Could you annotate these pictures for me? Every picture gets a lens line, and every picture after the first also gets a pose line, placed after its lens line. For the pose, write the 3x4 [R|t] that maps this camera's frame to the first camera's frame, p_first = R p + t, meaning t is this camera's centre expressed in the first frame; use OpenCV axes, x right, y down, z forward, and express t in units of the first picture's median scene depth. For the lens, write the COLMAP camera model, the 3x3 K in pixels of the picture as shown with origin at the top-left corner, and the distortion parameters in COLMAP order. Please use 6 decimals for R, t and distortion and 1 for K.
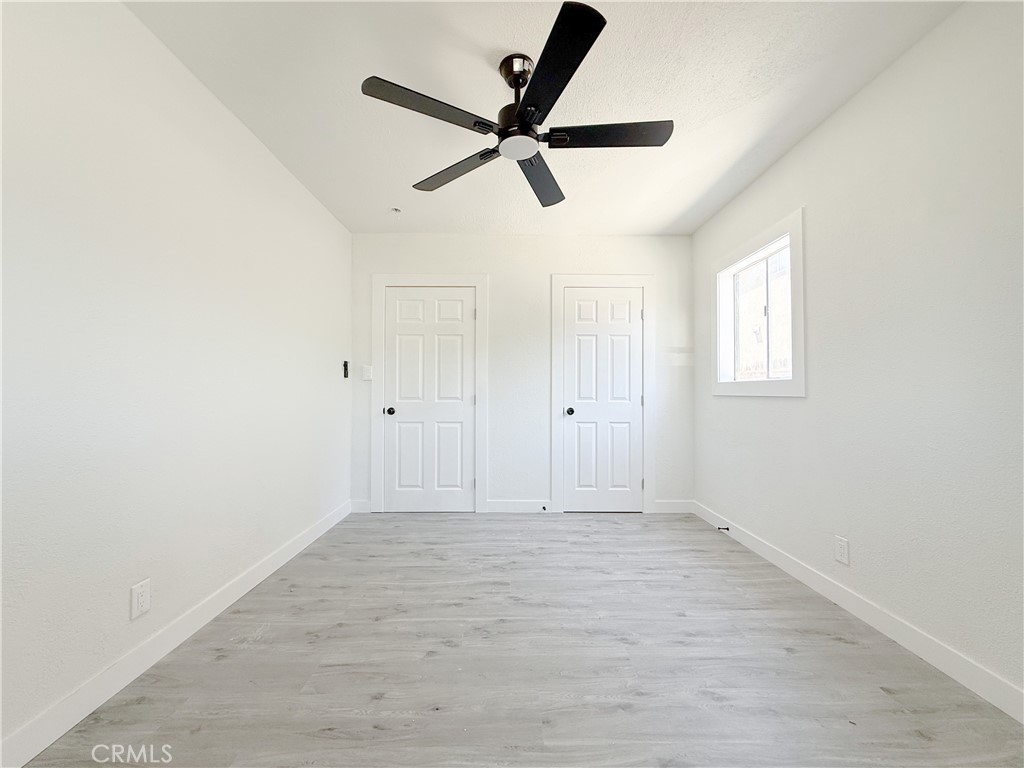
lens RADIAL K [[408.3, 0, 510.3], [0, 408.3, 384.0], [0, 0, 1]] dist [-0.000260, 0.000419]
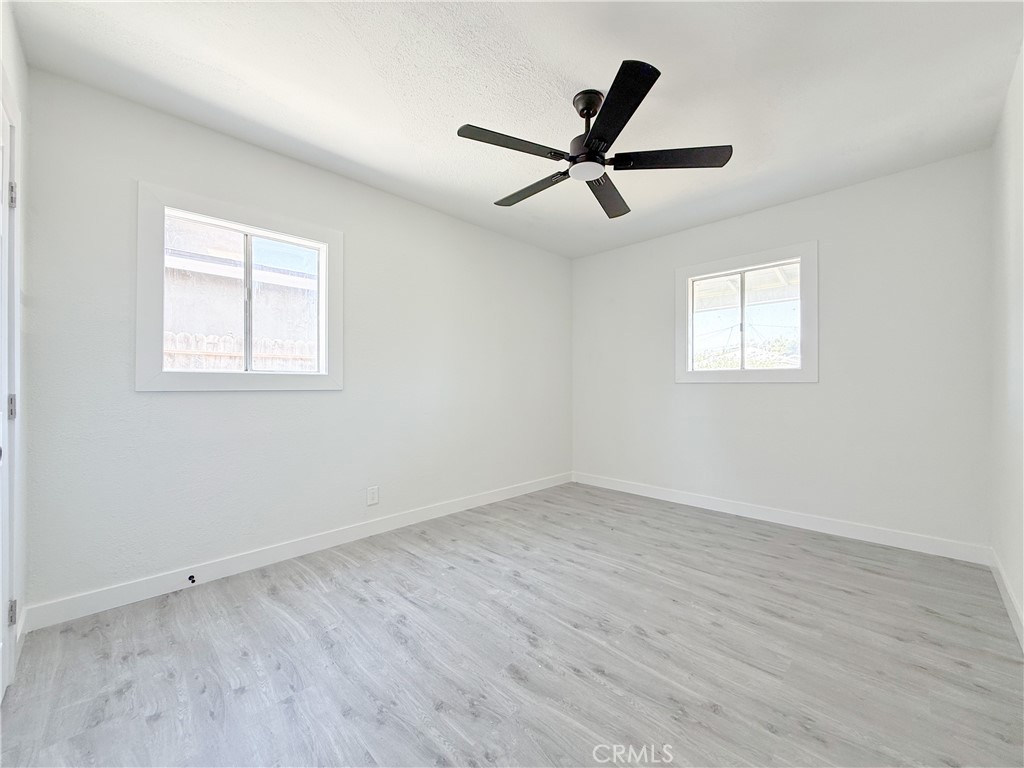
lens RADIAL K [[408.3, 0, 510.3], [0, 408.3, 384.0], [0, 0, 1]] dist [-0.000260, 0.000419]
pose [[-0.699299, 0.002308, 0.714825, -0.443172], [-0.013473, 0.999775, -0.016408, 0.024370], [-0.714702, -0.021105, -0.699111, 1.332596]]
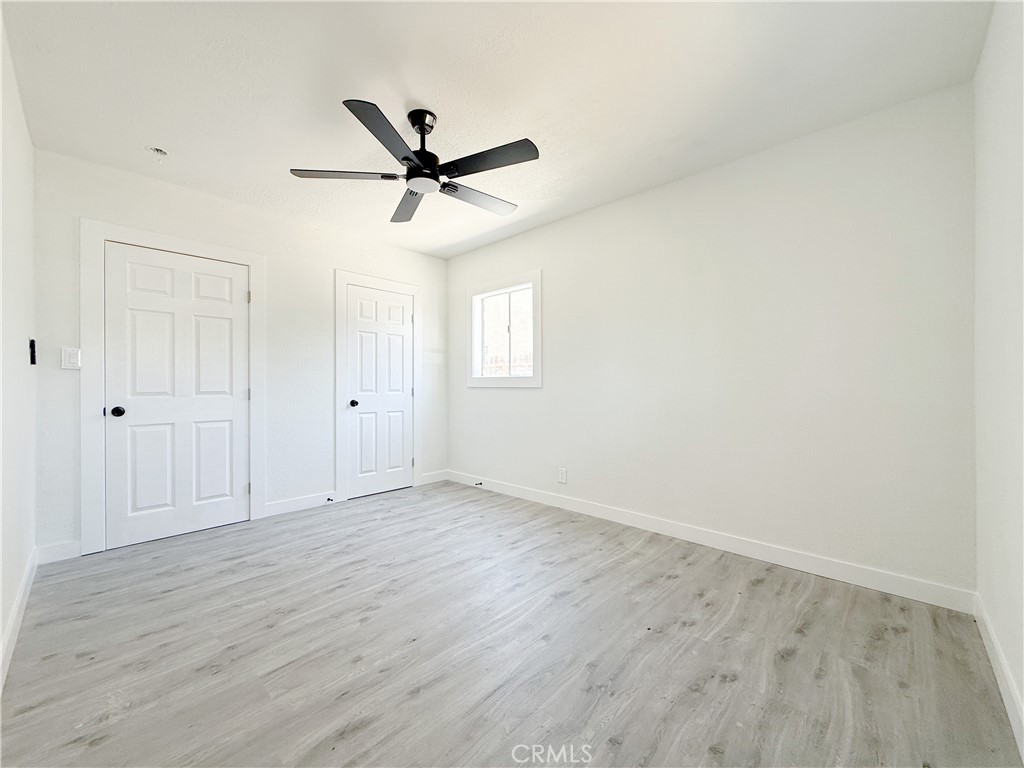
lens RADIAL K [[408.3, 0, 510.3], [0, 408.3, 384.0], [0, 0, 1]] dist [-0.000260, 0.000419]
pose [[0.697272, -0.001813, 0.716805, -0.465609], [-0.010881, 0.999855, 0.013113, -0.001425], [-0.716724, -0.016943, 0.697151, -0.033447]]
